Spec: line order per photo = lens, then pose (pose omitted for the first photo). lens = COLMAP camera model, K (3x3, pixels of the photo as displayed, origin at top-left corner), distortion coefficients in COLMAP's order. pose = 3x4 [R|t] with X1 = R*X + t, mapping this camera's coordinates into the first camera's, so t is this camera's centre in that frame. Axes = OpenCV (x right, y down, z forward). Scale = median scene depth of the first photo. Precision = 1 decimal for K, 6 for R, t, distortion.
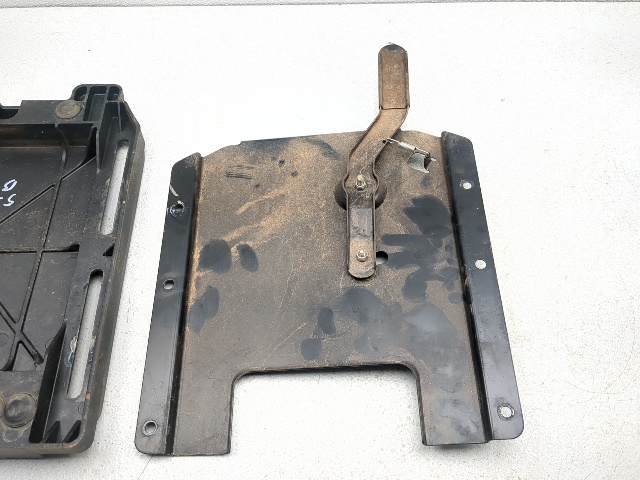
lens RADIAL K [[578.1, 0, 320.0], [0, 578.1, 240.0], [0, 0, 1]] dist [0.069836, -0.139956]
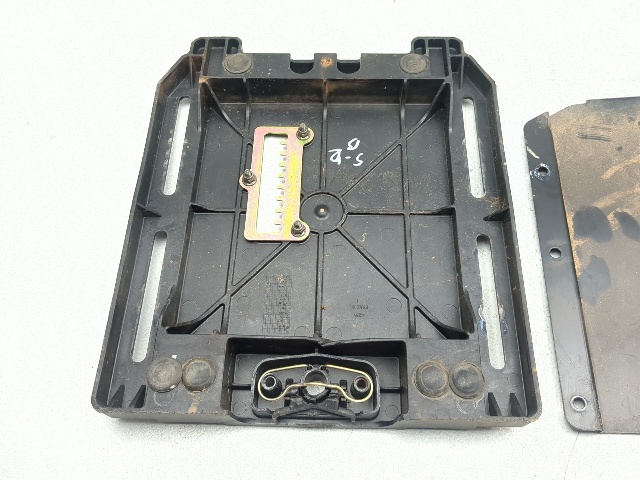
lens RADIAL K [[578.1, 0, 320.0], [0, 578.1, 240.0], [0, 0, 1]] dist [0.069836, -0.139956]
pose [[0.998067, 0.029096, -0.054907, -0.558760], [-0.025622, 0.997688, 0.062947, 0.005949], [0.056611, -0.061418, 0.996505, 0.036737]]
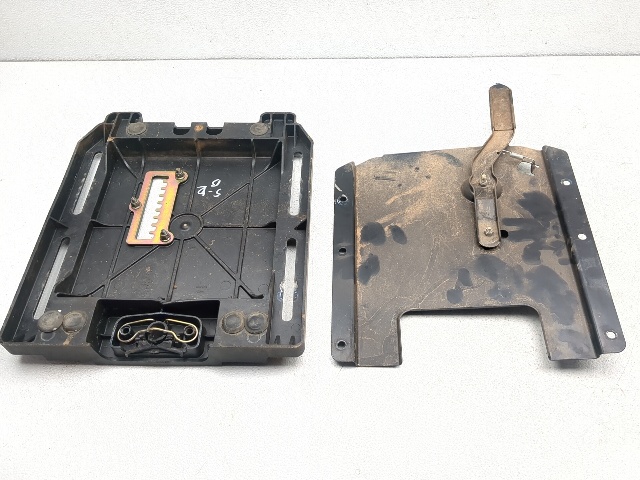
lens RADIAL K [[578.1, 0, 320.0], [0, 578.1, 240.0], [0, 0, 1]] dist [0.069836, -0.139956]
pose [[0.998424, 0.017923, -0.053174, -0.228865], [-0.023869, 0.993263, -0.113395, 0.194155], [0.050783, 0.114486, 0.992126, -0.322058]]
